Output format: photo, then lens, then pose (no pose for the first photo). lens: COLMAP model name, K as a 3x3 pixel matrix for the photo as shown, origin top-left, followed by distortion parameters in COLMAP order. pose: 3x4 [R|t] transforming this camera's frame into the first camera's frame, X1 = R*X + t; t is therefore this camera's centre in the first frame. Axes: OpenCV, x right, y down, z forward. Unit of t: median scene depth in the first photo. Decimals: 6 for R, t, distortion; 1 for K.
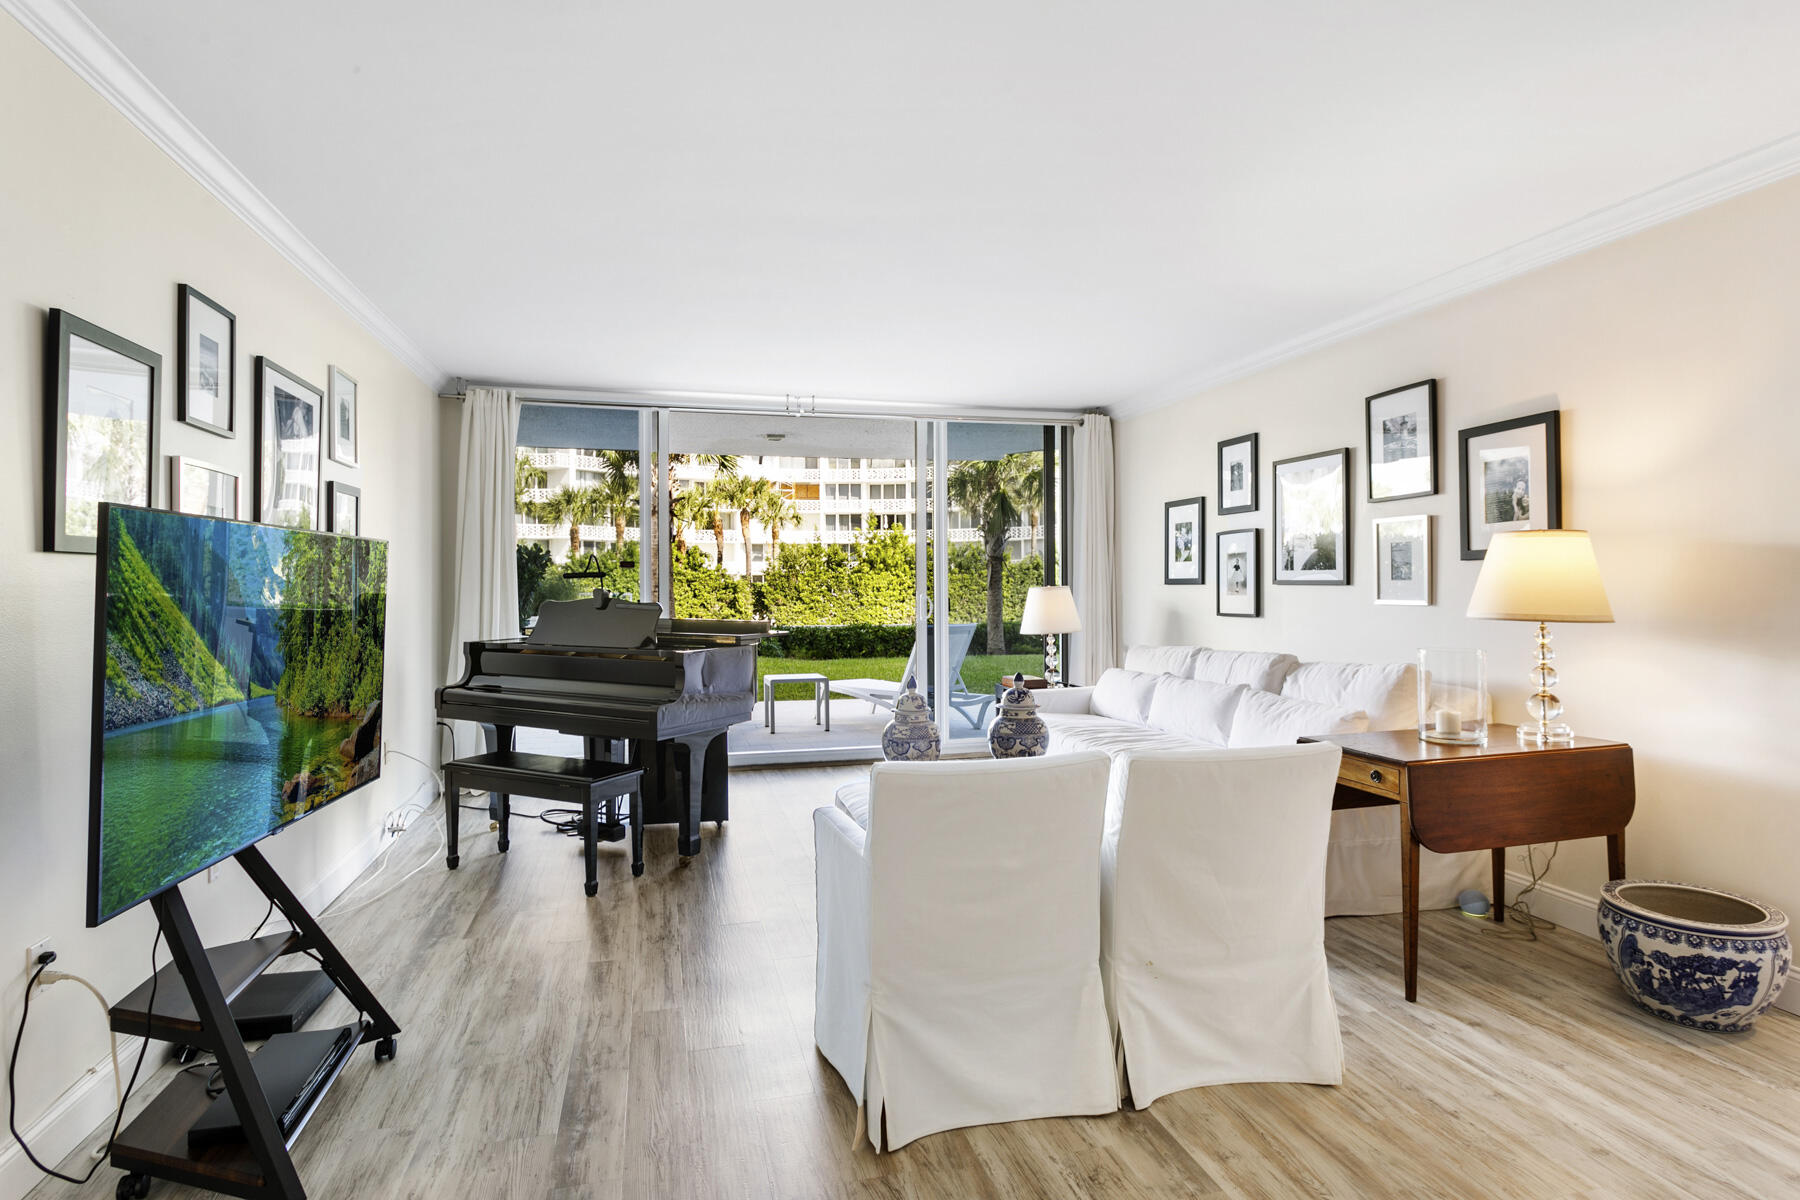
lens RADIAL K [[956.3, 0, 891.5], [0, 956.3, 582.5], [0, 0, 1]] dist [-0.024771, -0.000059]
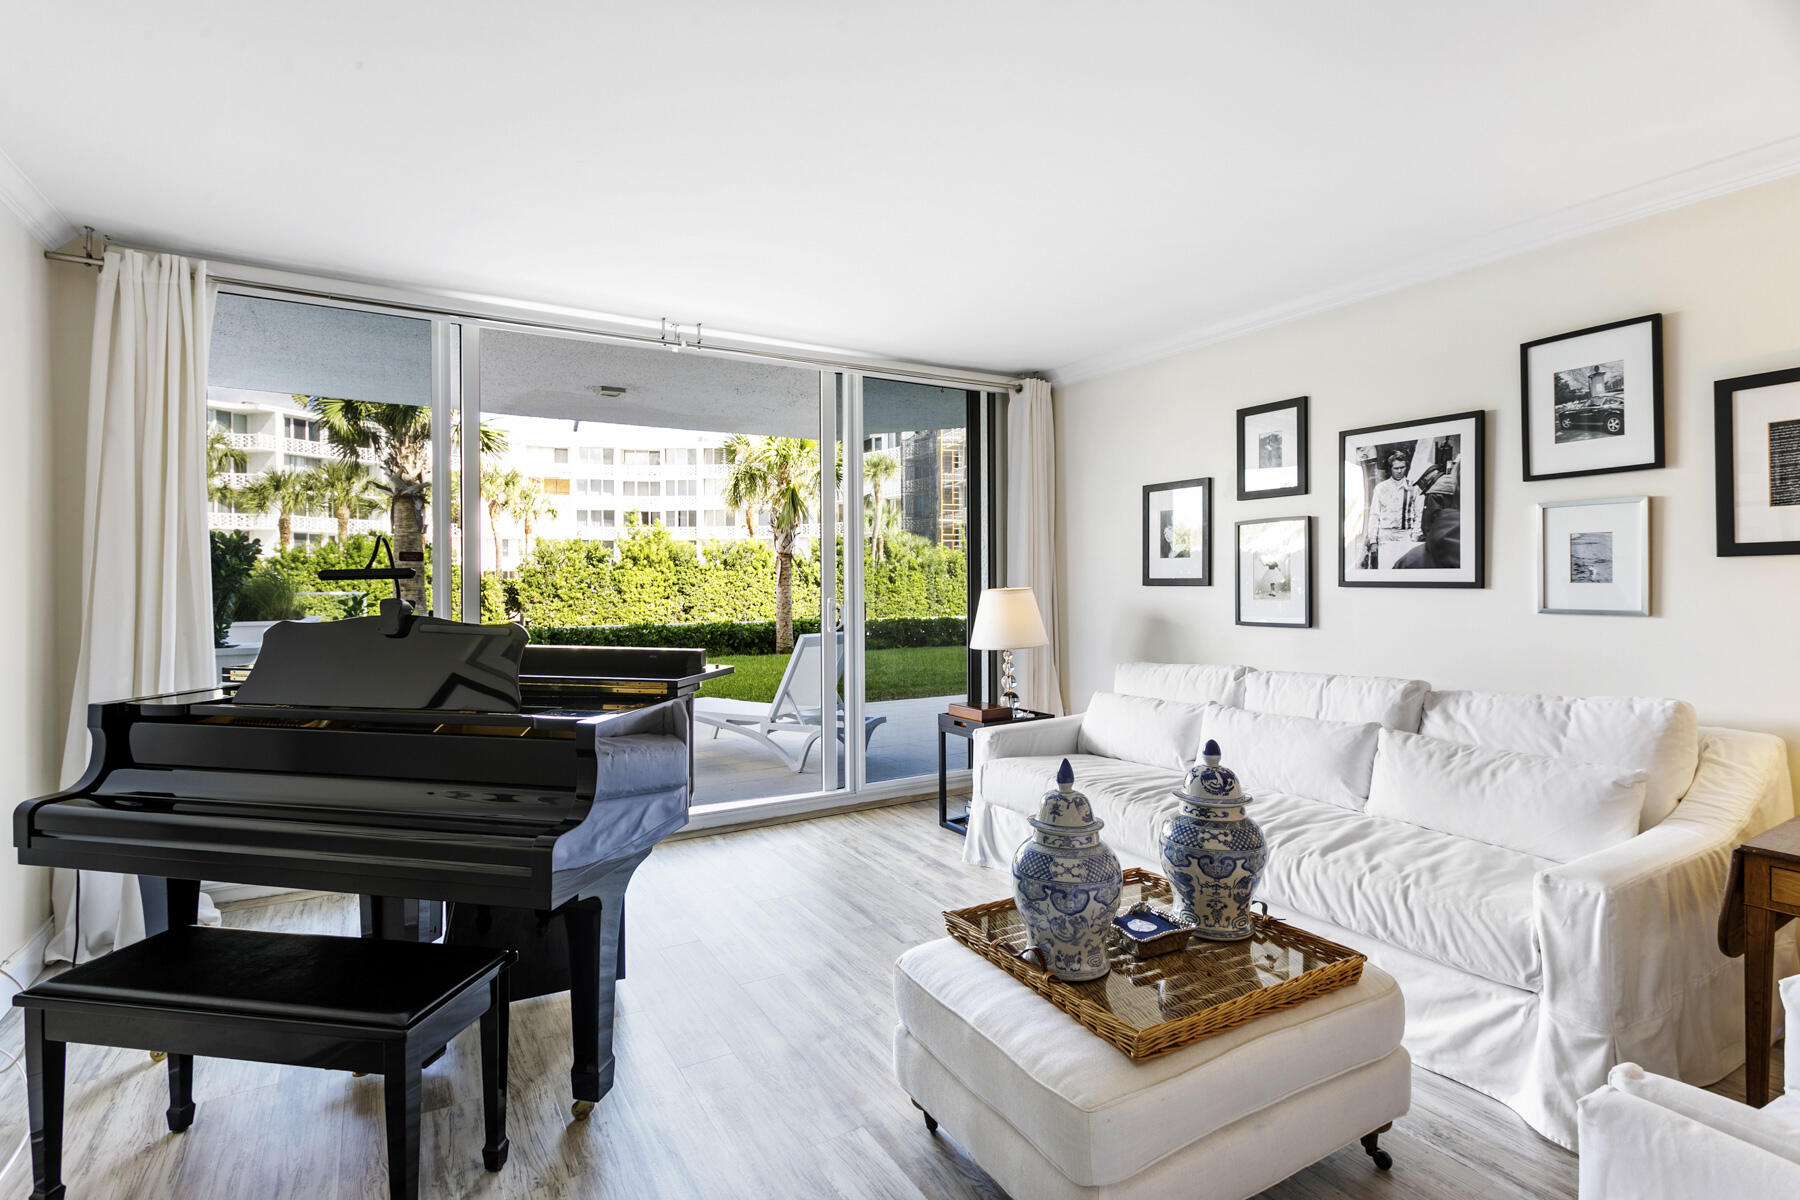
lens RADIAL K [[879.2, 0, 896.2], [0, 879.2, 580.4], [0, 0, 1]] dist [-0.001056, 0.000021]
pose [[0.957957, -0.000809, 0.286911, -0.120936], [0.000092, 0.999997, 0.002512, -0.003725], [-0.286912, -0.002380, 0.957954, 0.301946]]
